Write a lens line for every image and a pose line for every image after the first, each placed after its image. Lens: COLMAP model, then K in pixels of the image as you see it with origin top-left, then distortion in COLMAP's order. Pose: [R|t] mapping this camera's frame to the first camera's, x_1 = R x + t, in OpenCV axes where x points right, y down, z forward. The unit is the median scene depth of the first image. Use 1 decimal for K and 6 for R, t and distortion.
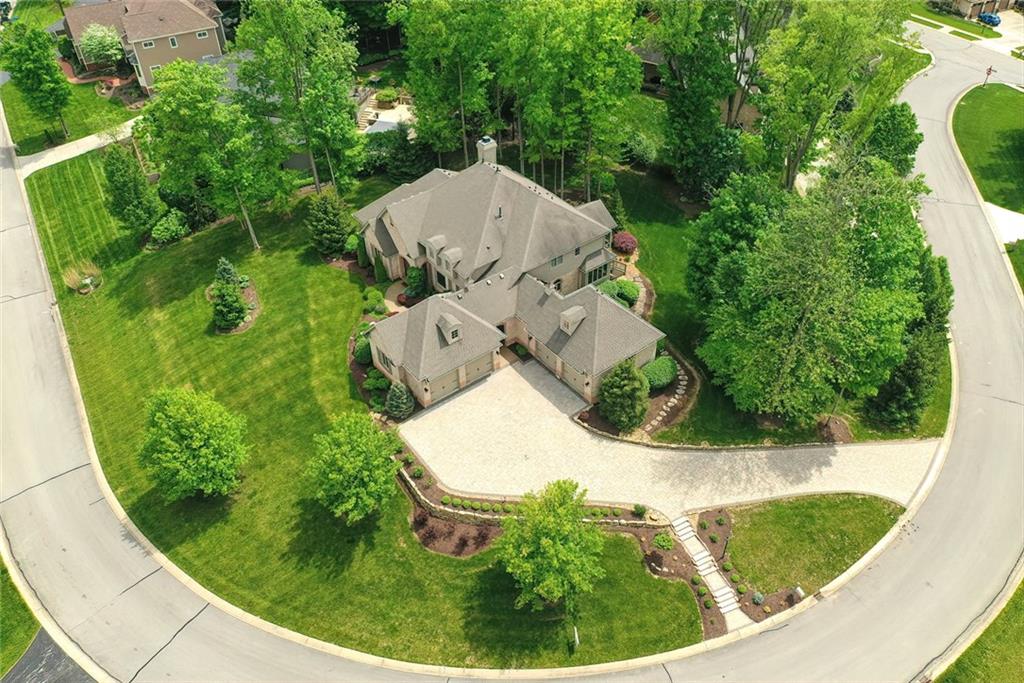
lens RADIAL K [[818.9, 0, 512.0], [0, 818.9, 341.5], [0, 0, 1]] dist [-0.004356, -0.000723]
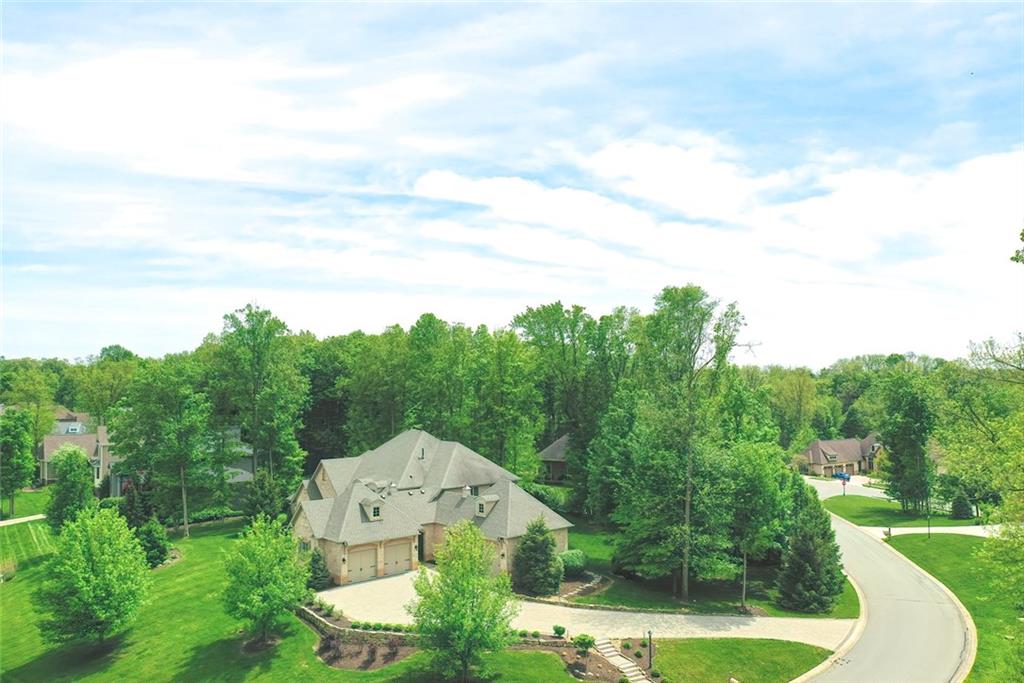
lens RADIAL K [[818.9, 0, 512.0], [0, 818.9, 341.5], [0, 0, 1]] dist [-0.004356, -0.000723]
pose [[0.996746, 0.015736, 0.079060, 0.018116], [0.043229, 0.723462, -0.689009, 0.576891], [-0.068039, 0.690185, 0.720427, 0.072121]]
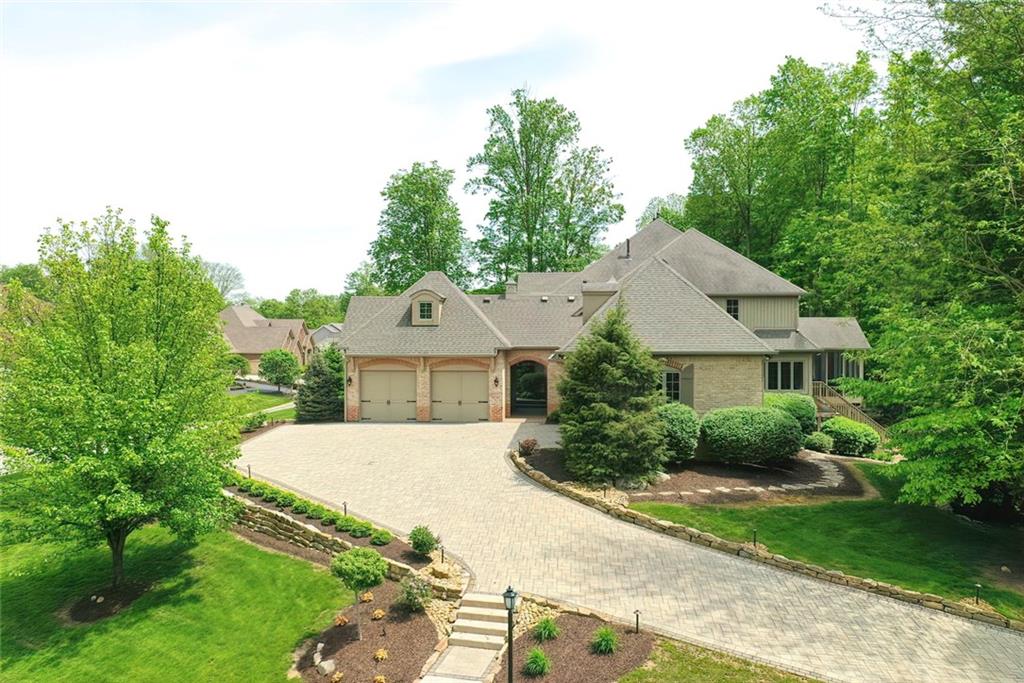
lens RADIAL K [[818.9, 0, 512.0], [0, 818.9, 341.5], [0, 0, 1]] dist [-0.004356, -0.000723]
pose [[0.756151, 0.033470, -0.653540, 0.382274], [-0.444307, 0.759475, -0.475172, 0.273167], [0.480444, 0.649675, 0.589149, 0.695845]]
